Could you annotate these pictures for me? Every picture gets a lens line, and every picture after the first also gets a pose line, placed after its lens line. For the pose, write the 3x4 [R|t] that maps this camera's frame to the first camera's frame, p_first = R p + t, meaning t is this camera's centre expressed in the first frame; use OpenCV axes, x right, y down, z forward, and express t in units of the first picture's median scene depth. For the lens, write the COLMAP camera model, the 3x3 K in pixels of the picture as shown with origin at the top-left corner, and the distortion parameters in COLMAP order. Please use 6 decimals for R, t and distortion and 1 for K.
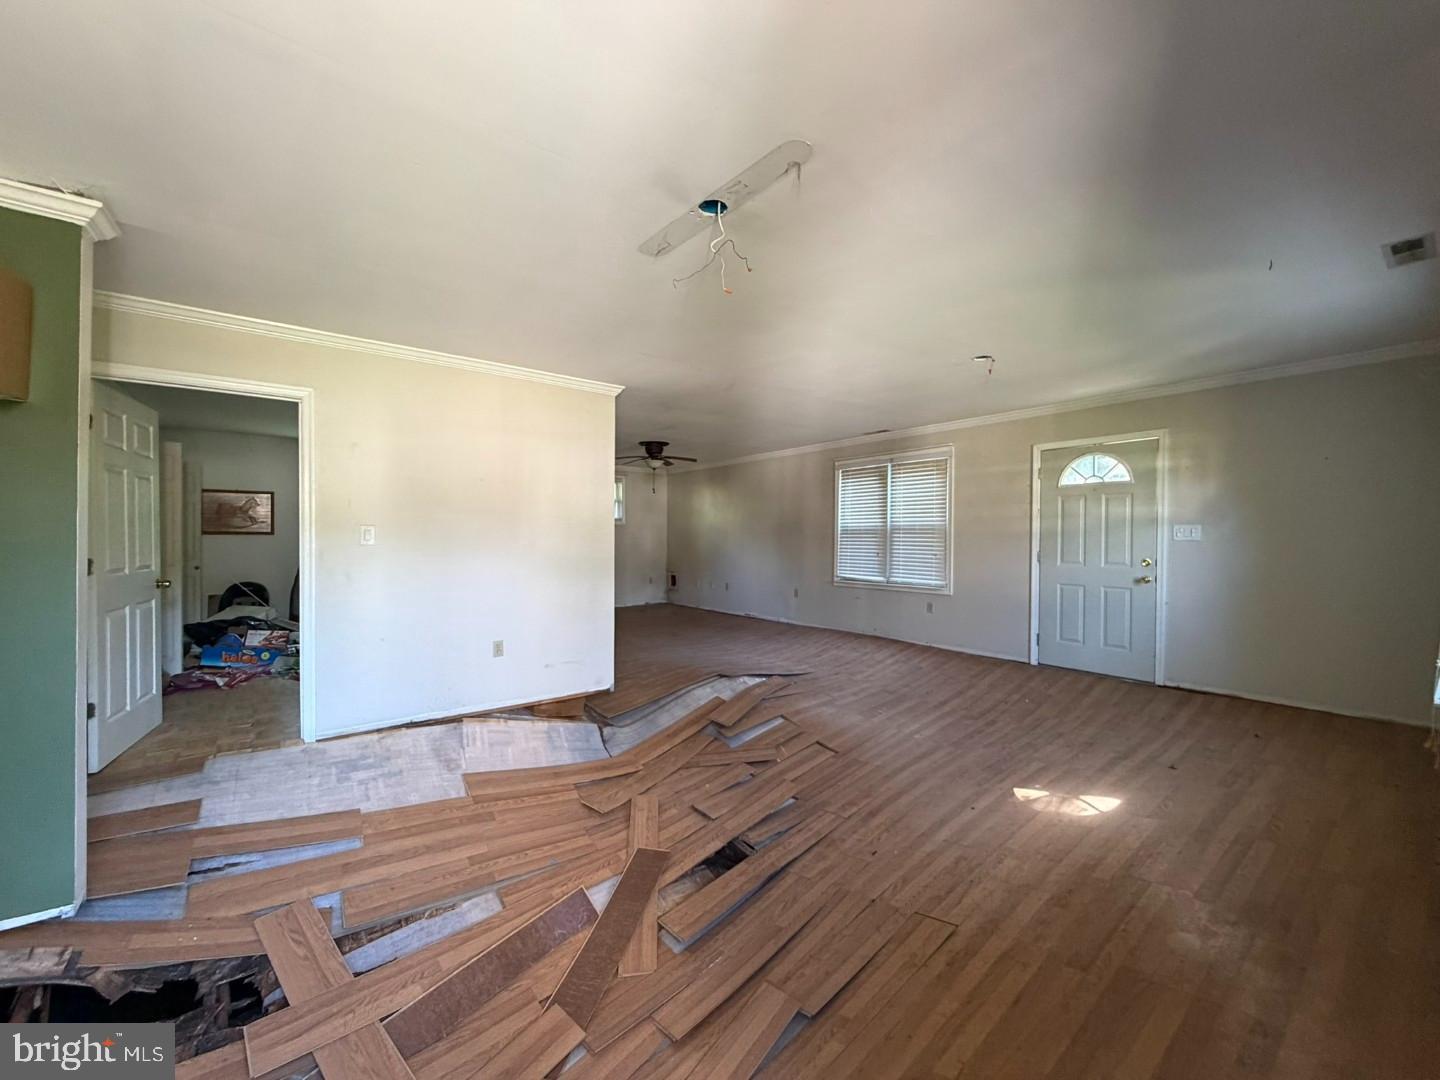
lens RADIAL K [[571.6, 0, 714.6], [0, 571.6, 544.0], [0, 0, 1]] dist [0.002009, -0.000064]
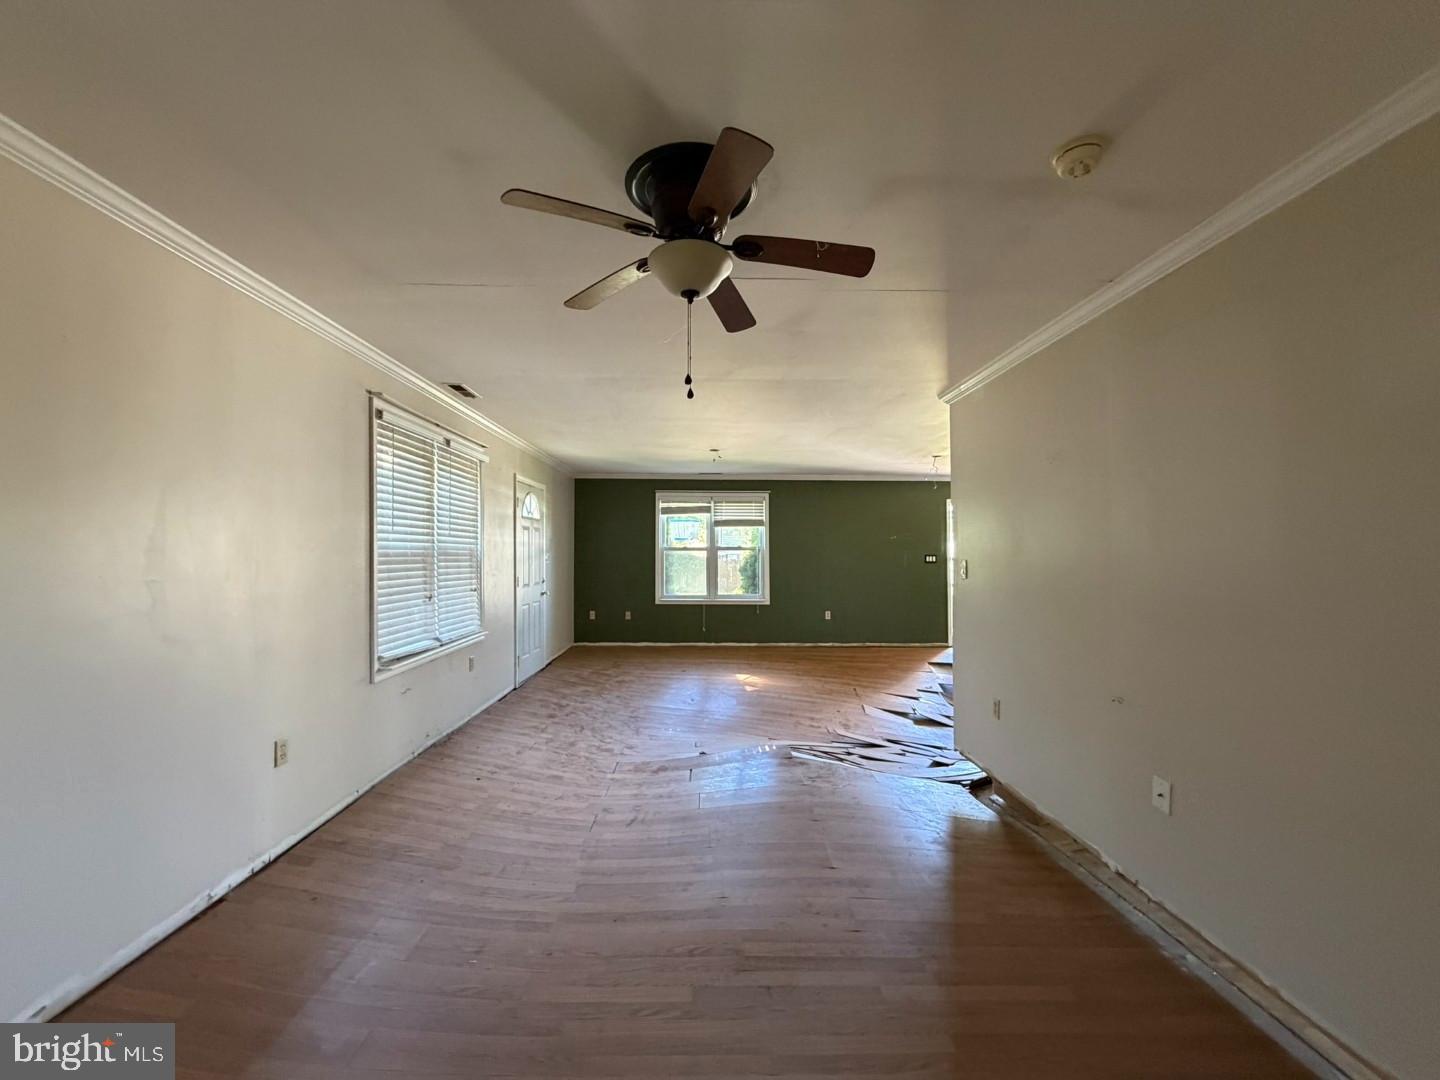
lens RADIAL K [[571.6, 0, 713.0], [0, 571.6, 546.4], [0, 0, 1]] dist [0.002009, -0.000064]
pose [[-0.797849, 0.006122, 0.602826, -0.410327], [0.005951, 0.999980, -0.002278, -0.045380], [-0.602828, 0.001770, -0.797869, 1.924736]]
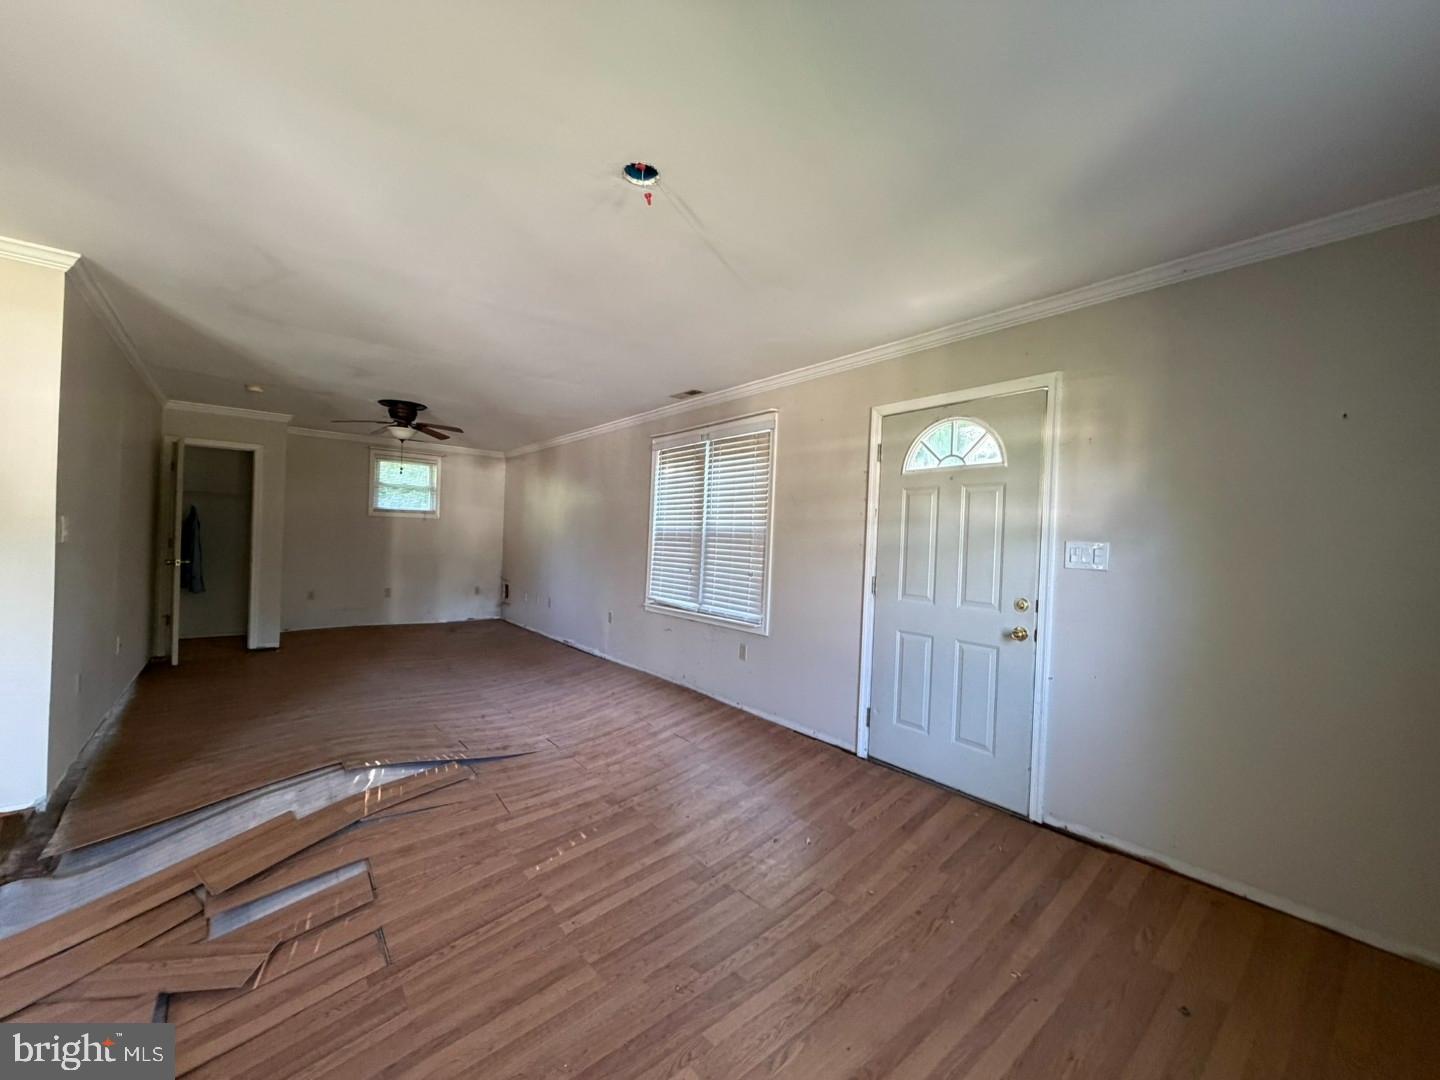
lens RADIAL K [[571.6, 0, 711.8], [0, 571.6, 543.5], [0, 0, 1]] dist [0.002009, -0.000064]
pose [[0.999310, 0.032780, 0.017444, 0.449383], [-0.032661, 0.999442, -0.007052, -0.015405], [-0.017666, 0.006478, 0.999823, 0.448494]]
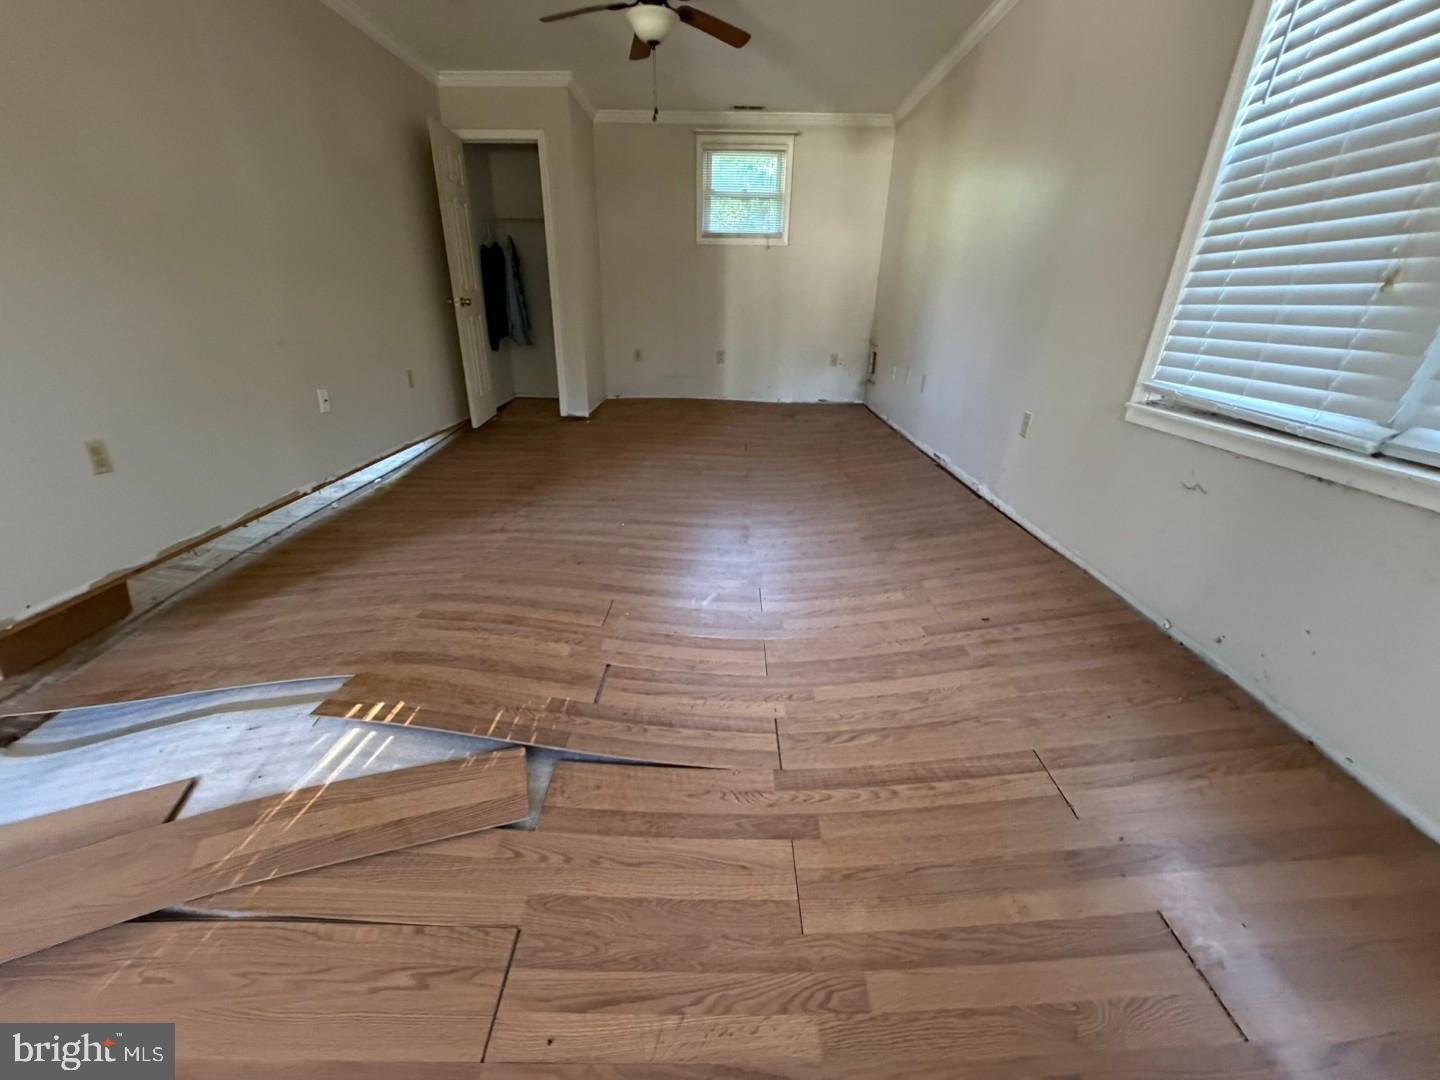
lens RADIAL K [[571.6, 0, 718.1], [0, 571.6, 541.1], [0, 0, 1]] dist [0.002009, -0.000064]
pose [[0.777473, 0.256771, -0.574112, 0.371600], [-0.027374, 0.925810, 0.376997, 0.046260], [0.628321, -0.277389, 0.726821, 1.081405]]
